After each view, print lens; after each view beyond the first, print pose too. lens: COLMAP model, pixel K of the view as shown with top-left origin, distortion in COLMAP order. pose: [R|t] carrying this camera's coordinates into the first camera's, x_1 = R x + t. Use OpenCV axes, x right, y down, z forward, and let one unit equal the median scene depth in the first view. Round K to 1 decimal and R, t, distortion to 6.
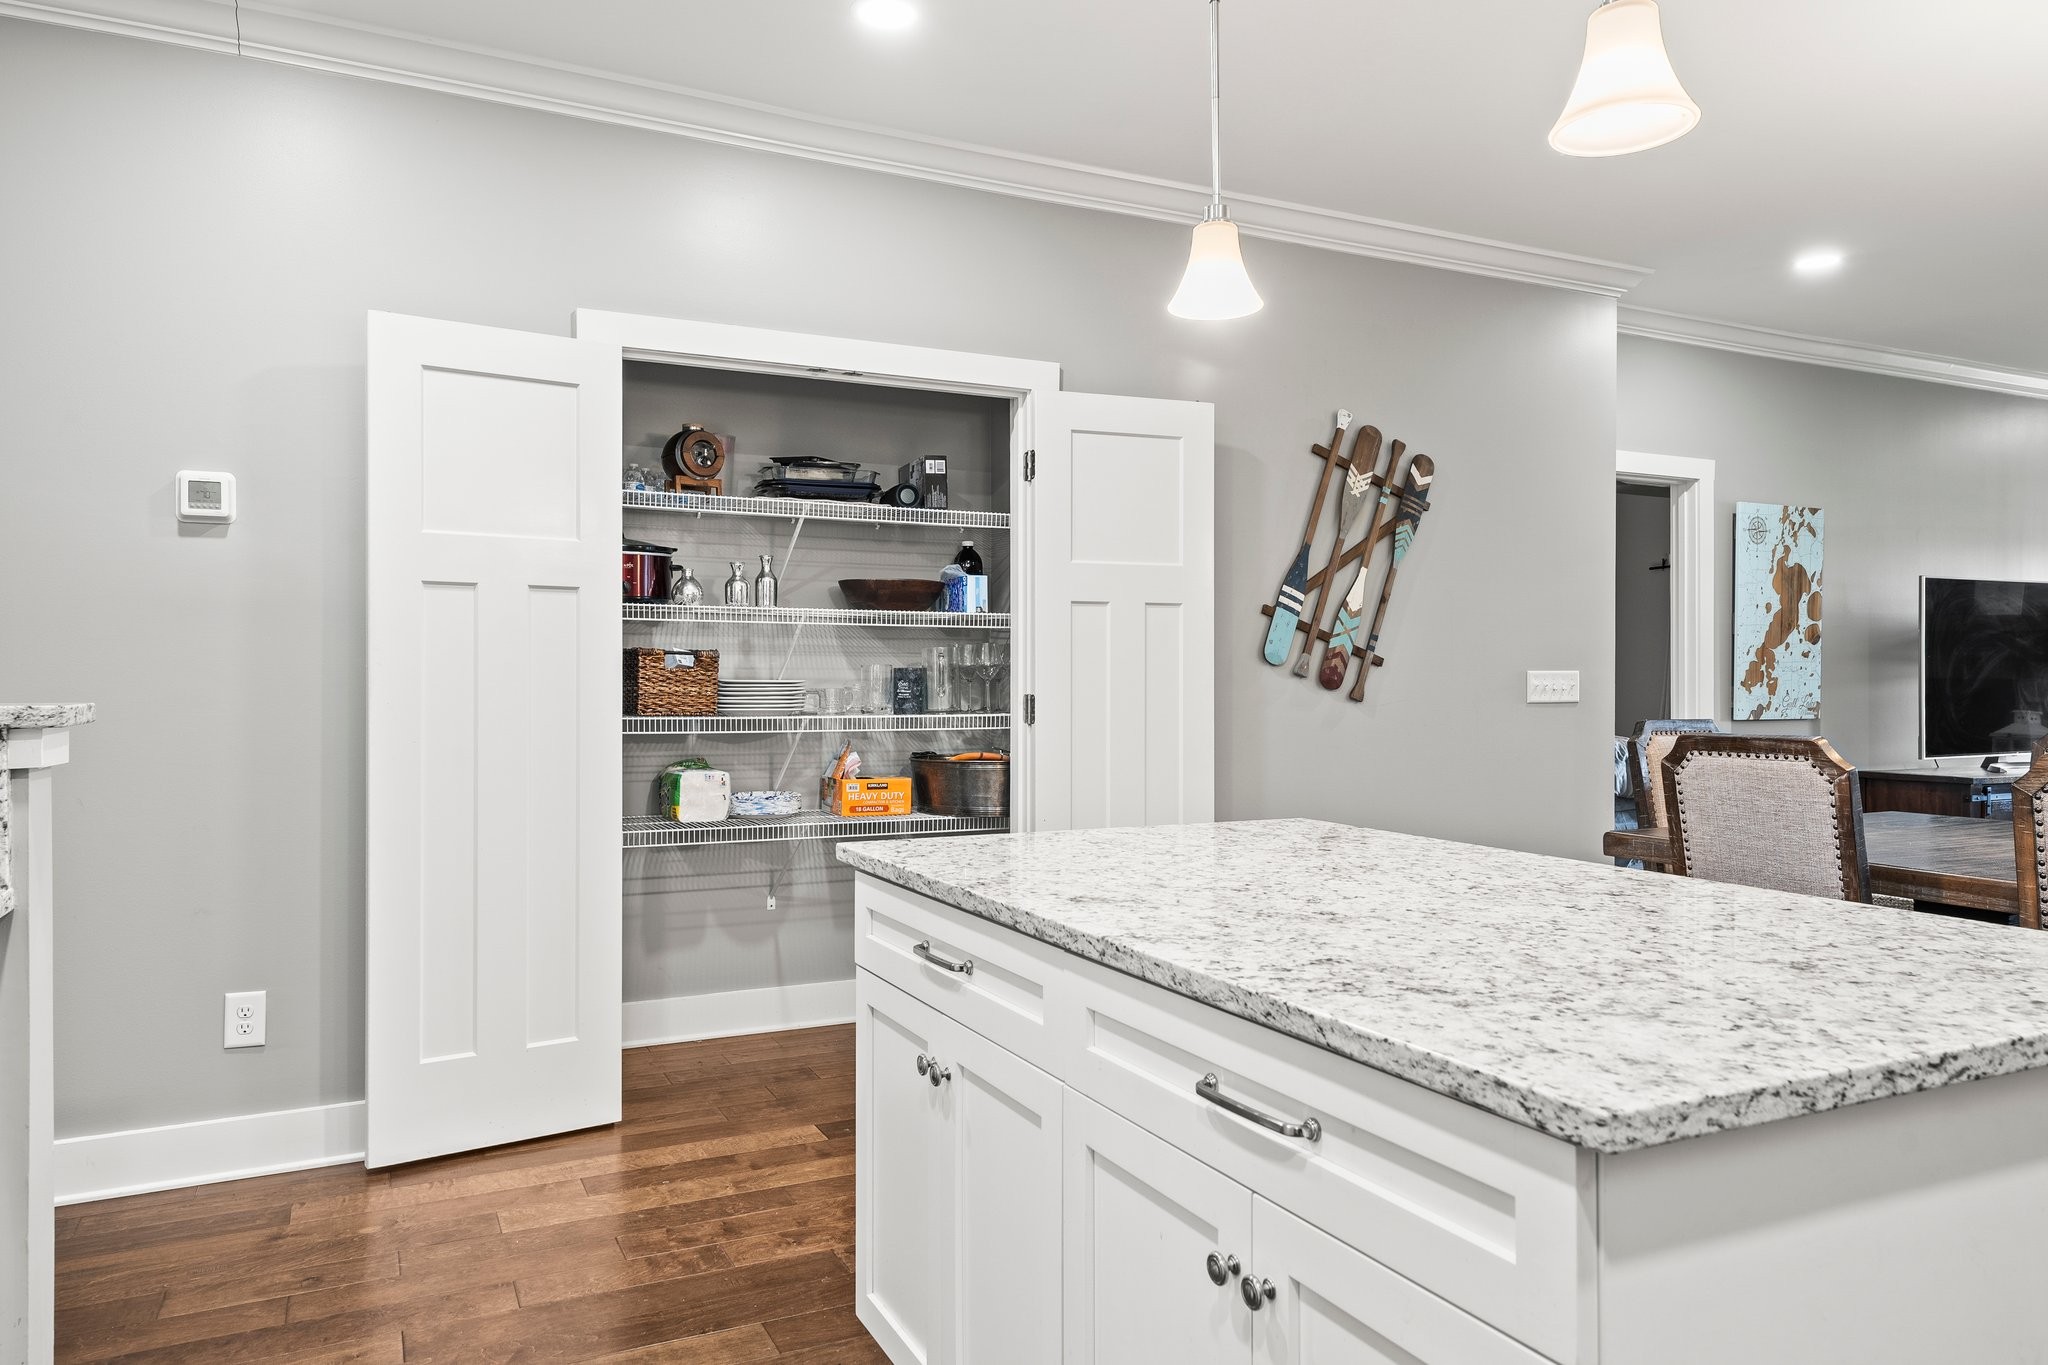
lens RADIAL K [[1350.1, 0, 1021.2], [0, 1350.1, 681.0], [0, 0, 1]] dist [0.025560, 0.000681]
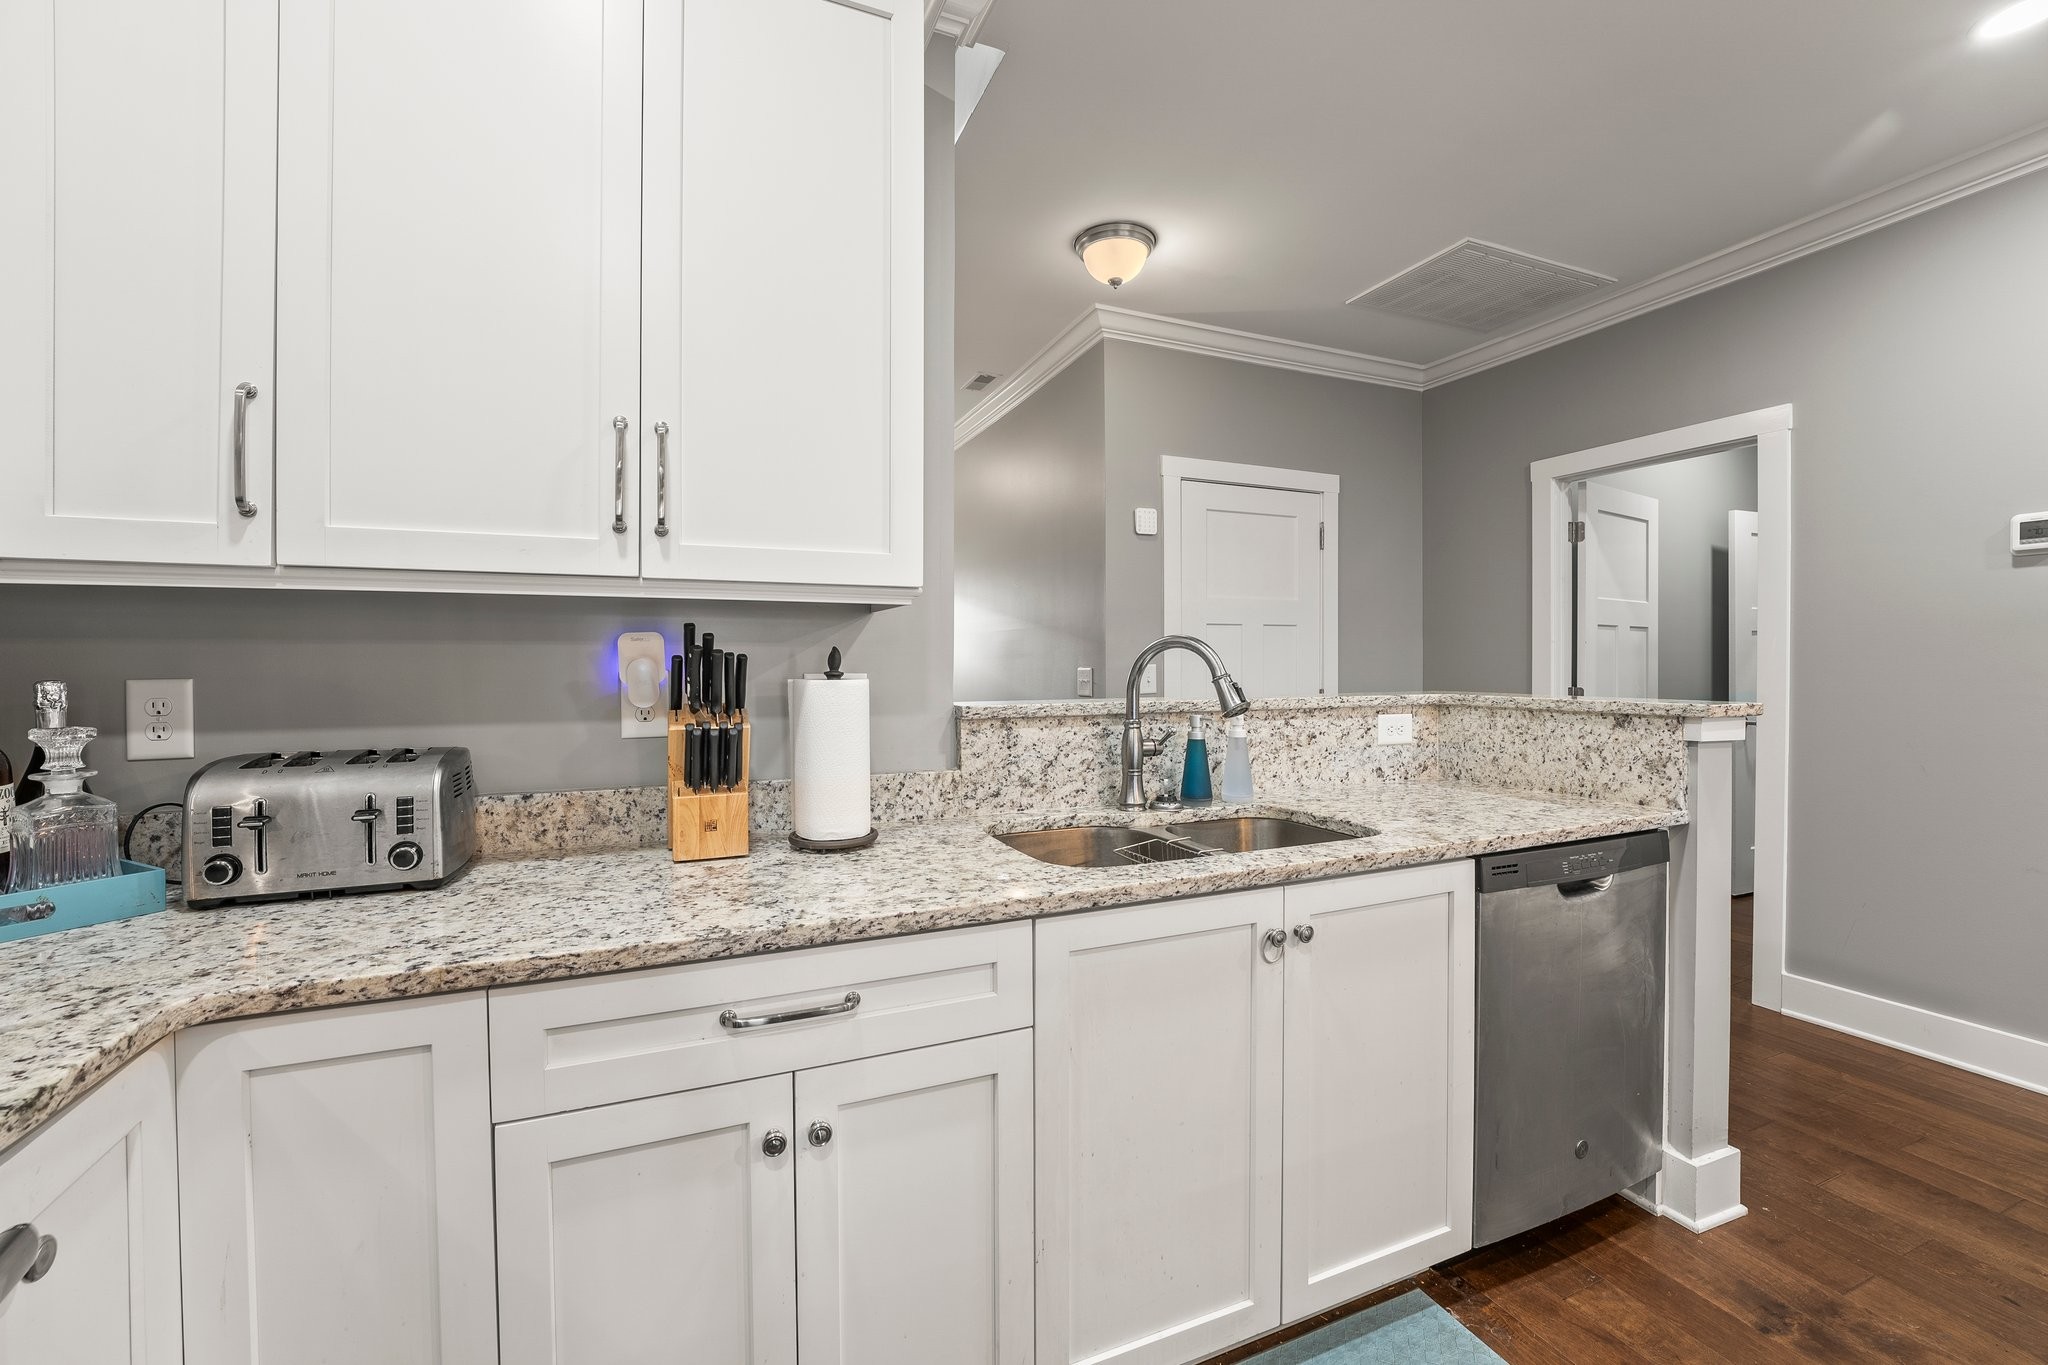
lens RADIAL K [[826.0, 0, 1017.4], [0, 826.0, 673.5], [0, 0, 1]] dist [-0.025172, 0.004022]
pose [[-0.054476, 0.014559, -0.998409, 0.210314], [-0.003424, 0.999885, 0.014768, -0.020853], [0.998509, 0.004223, -0.054420, 0.151767]]
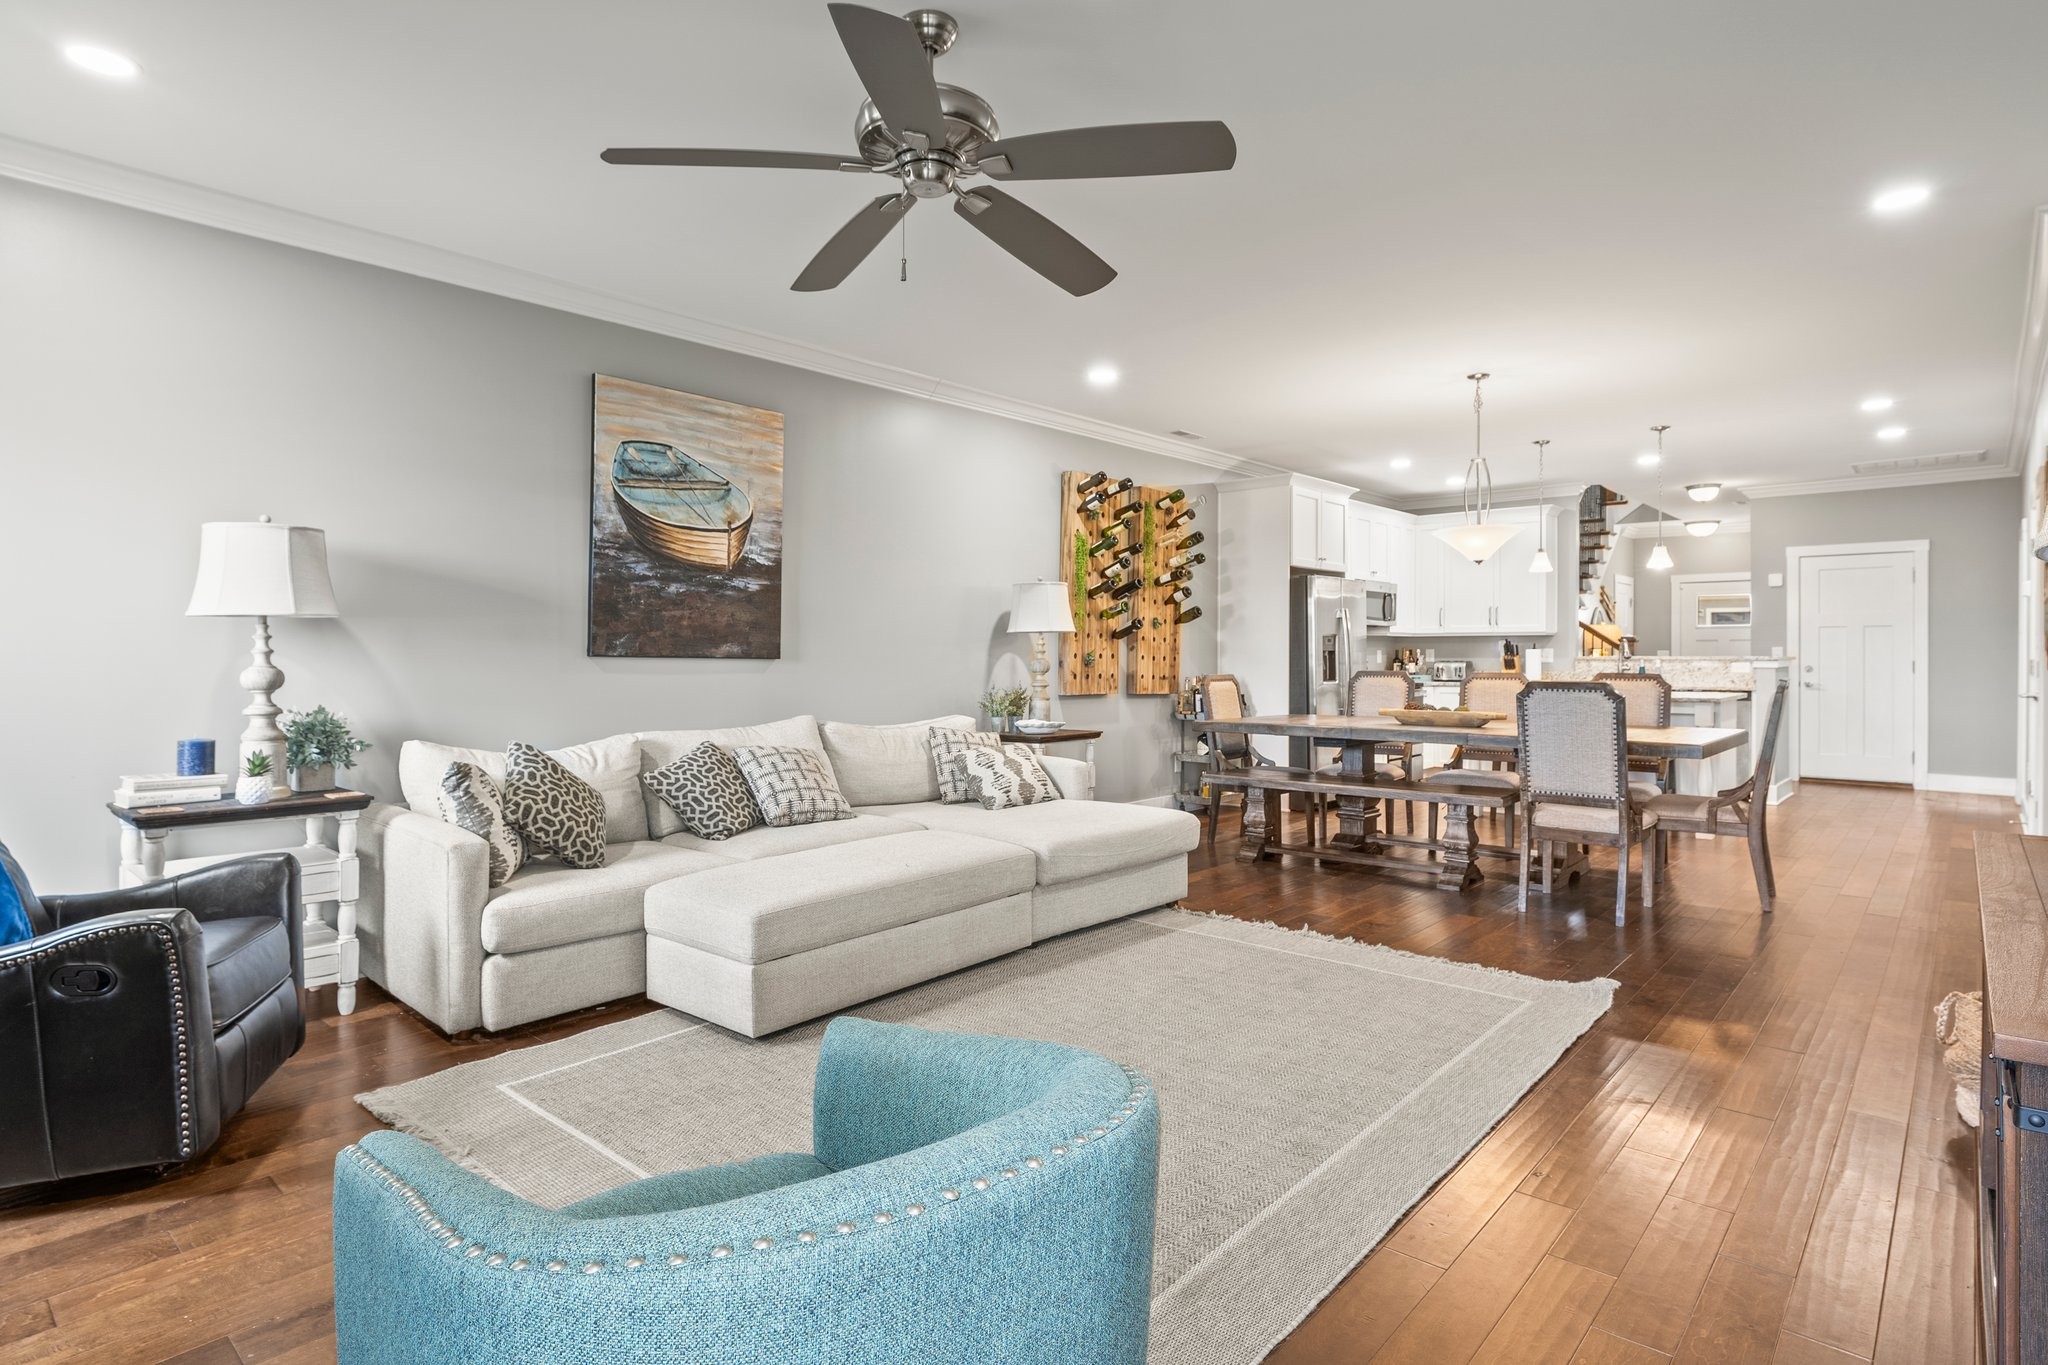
lens RADIAL K [[1066.4, 0, 1028.2], [0, 1066.4, 667.1], [0, 0, 1]] dist [-0.007028, 0.001501]
pose [[-0.924256, 0.006691, -0.381714, 2.547007], [-0.000090, 0.999843, 0.017743, -0.013288], [0.381772, 0.016433, -0.924110, 2.598533]]
